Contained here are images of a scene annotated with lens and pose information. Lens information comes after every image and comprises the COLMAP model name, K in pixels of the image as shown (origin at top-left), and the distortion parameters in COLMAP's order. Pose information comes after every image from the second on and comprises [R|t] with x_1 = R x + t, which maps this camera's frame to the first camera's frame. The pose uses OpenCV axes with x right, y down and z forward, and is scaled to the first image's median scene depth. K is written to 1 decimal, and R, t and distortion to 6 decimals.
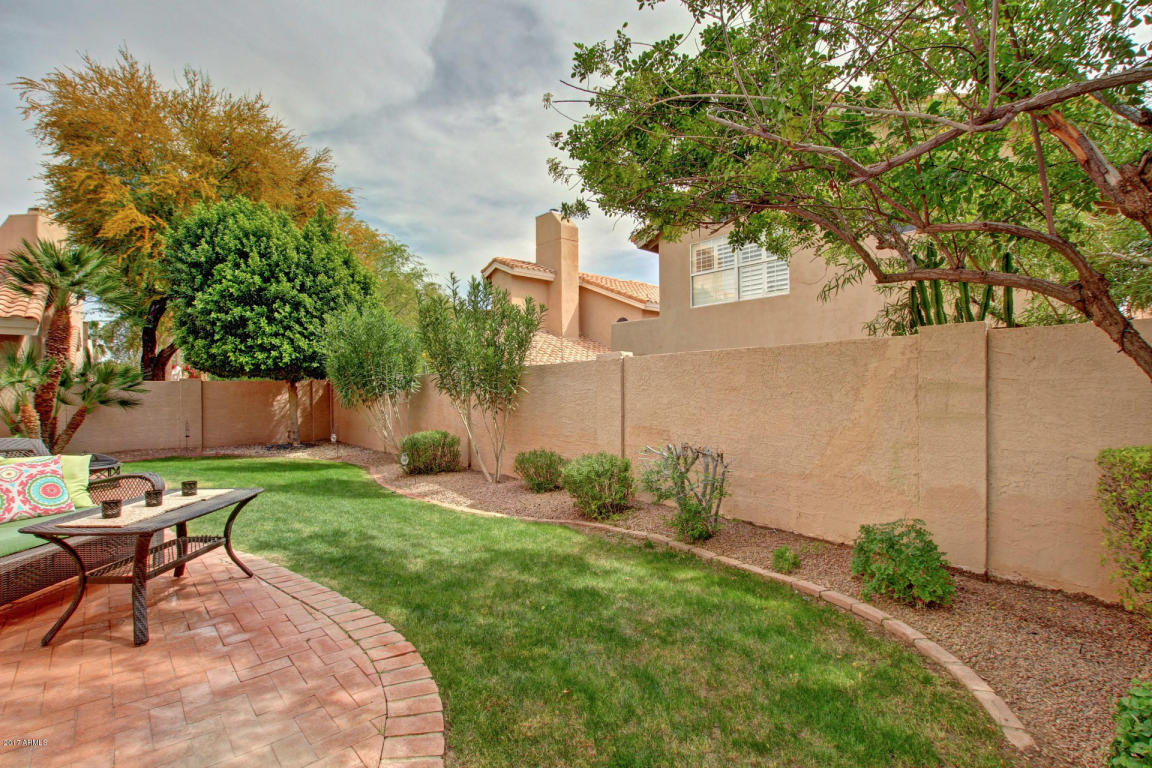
lens RADIAL K [[532.1, 0, 577.6], [0, 532.1, 392.1], [0, 0, 1]] dist [-0.028134, 0.001344]
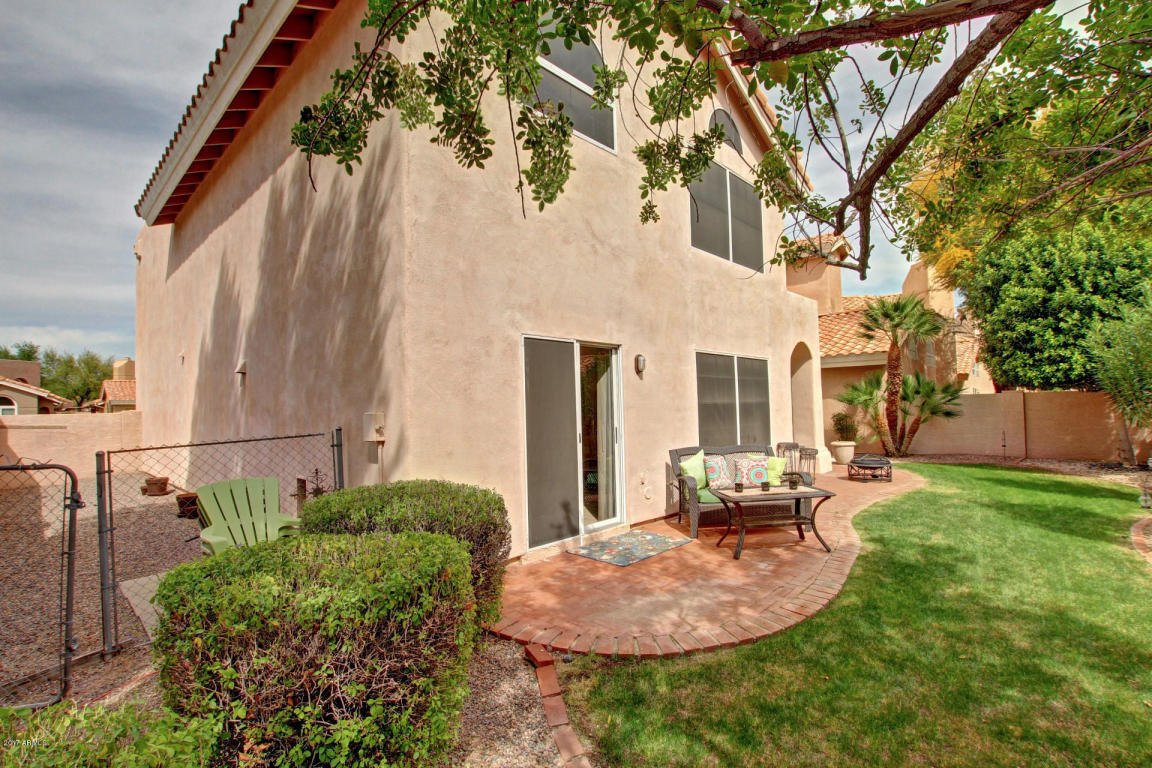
lens RADIAL K [[532.1, 0, 577.6], [0, 532.1, 392.1], [0, 0, 1]] dist [-0.028134, 0.001344]
pose [[0.079029, -0.017391, -0.996721, 0.280604], [0.022570, 0.999623, -0.015652, -0.031587], [0.996617, -0.021259, 0.079392, 0.063844]]
